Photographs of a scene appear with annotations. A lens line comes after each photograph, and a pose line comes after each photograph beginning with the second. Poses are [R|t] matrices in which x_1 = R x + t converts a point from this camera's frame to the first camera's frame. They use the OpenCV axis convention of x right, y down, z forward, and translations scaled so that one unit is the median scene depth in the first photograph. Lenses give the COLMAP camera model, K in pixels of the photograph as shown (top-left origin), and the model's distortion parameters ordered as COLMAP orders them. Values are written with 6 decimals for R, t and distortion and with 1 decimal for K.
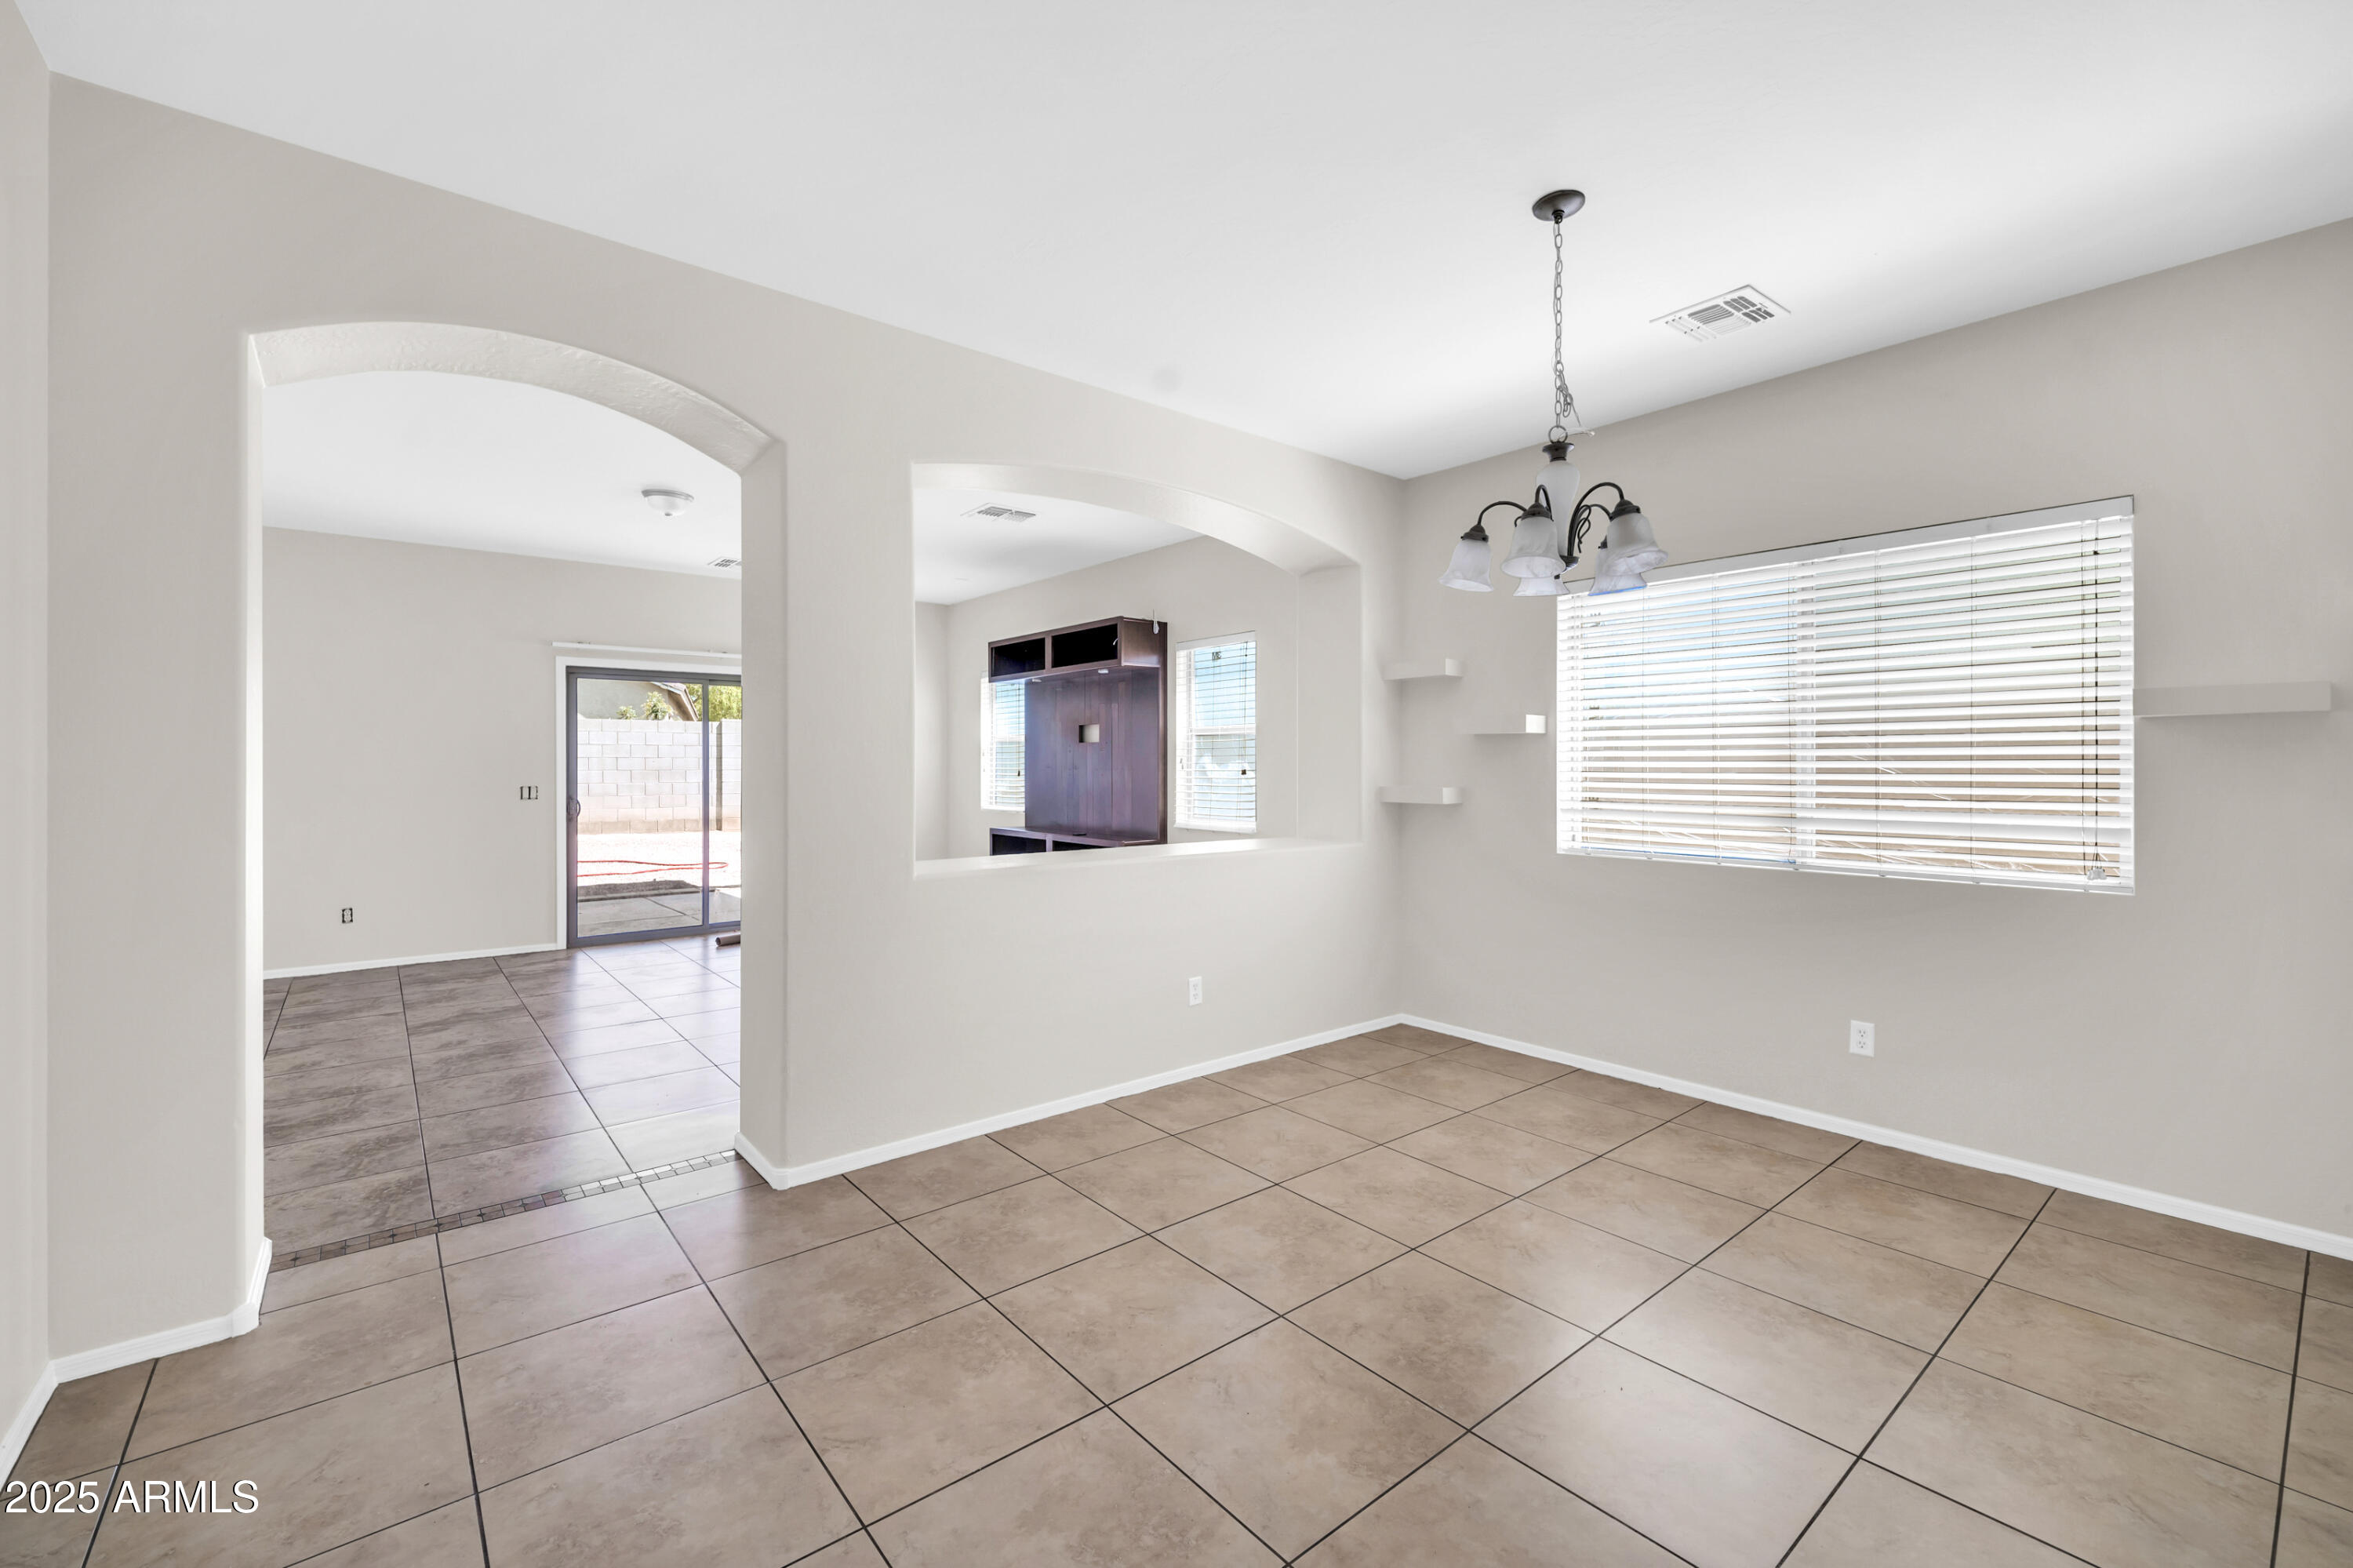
lens RADIAL K [[983.4, 0, 1201.8], [0, 983.4, 775.9], [0, 0, 1]] dist [-0.001729, -0.000339]
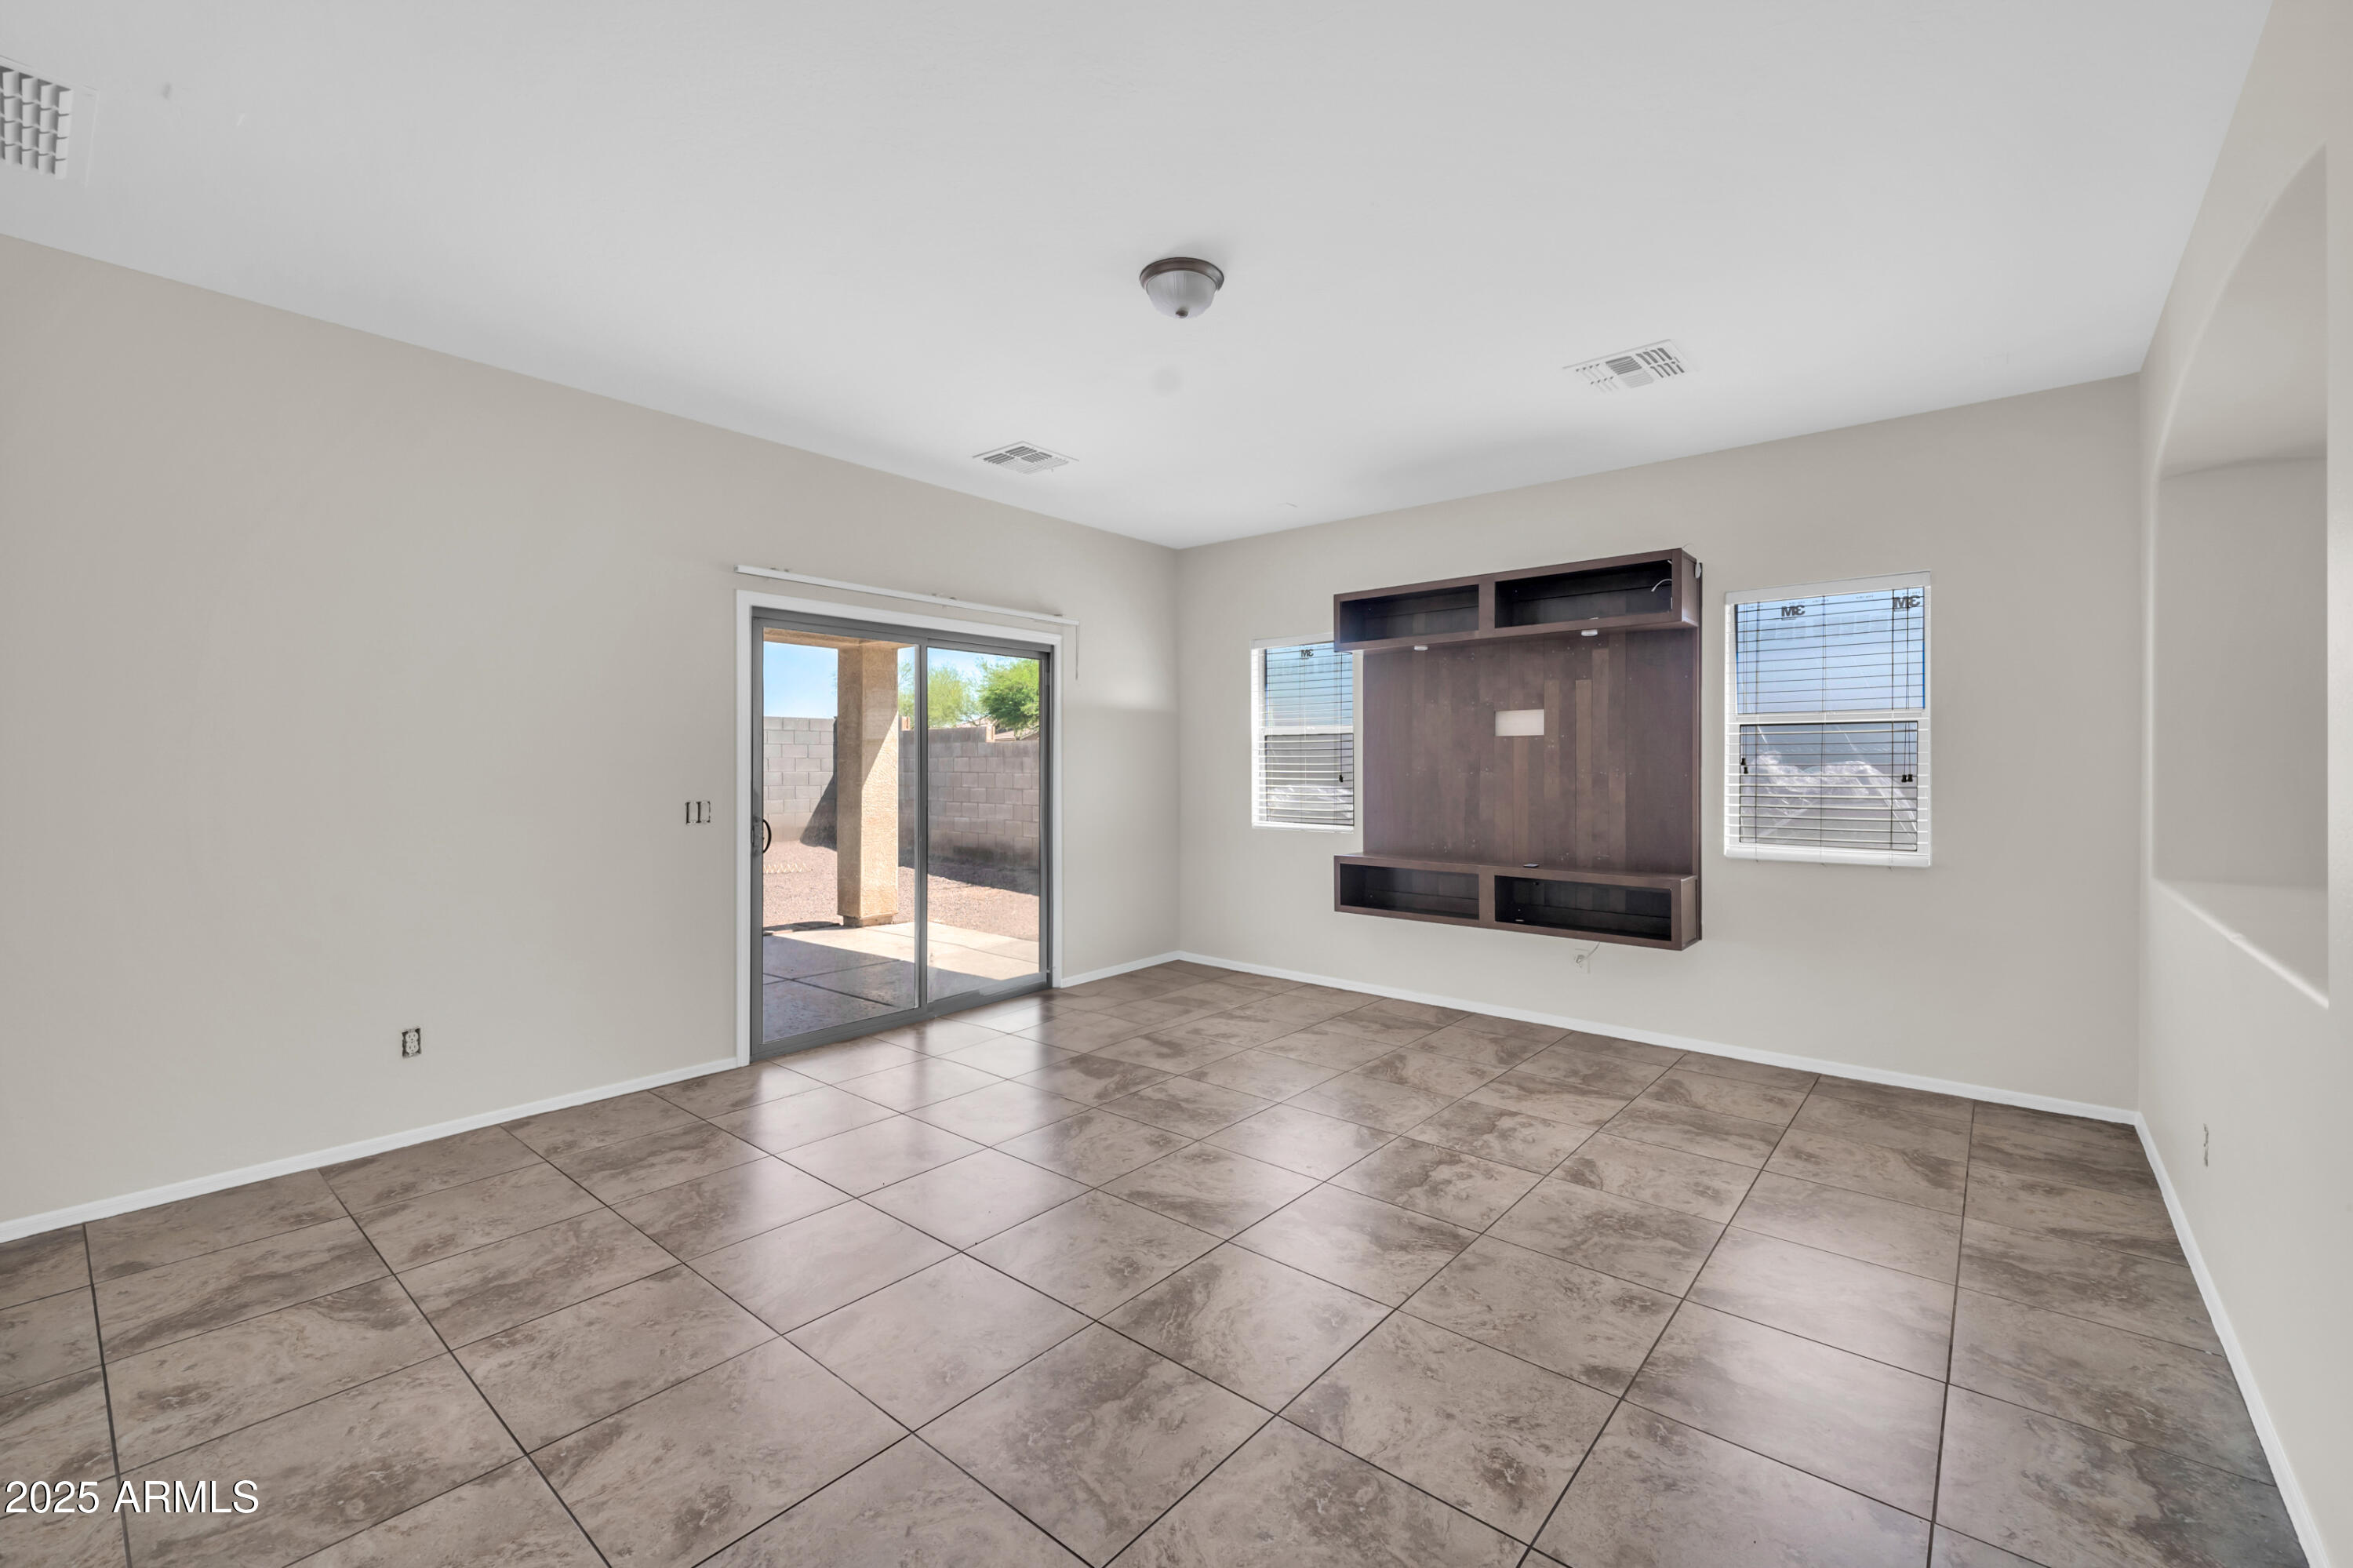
lens RADIAL K [[983.4, 0, 1178.1], [0, 983.4, 771.9], [0, 0, 1]] dist [-0.001729, -0.000339]
pose [[0.986447, -0.000743, 0.164080, -0.485107], [0.001524, 0.999988, -0.004634, -0.004573], [-0.164075, 0.004822, 0.986436, 0.348730]]
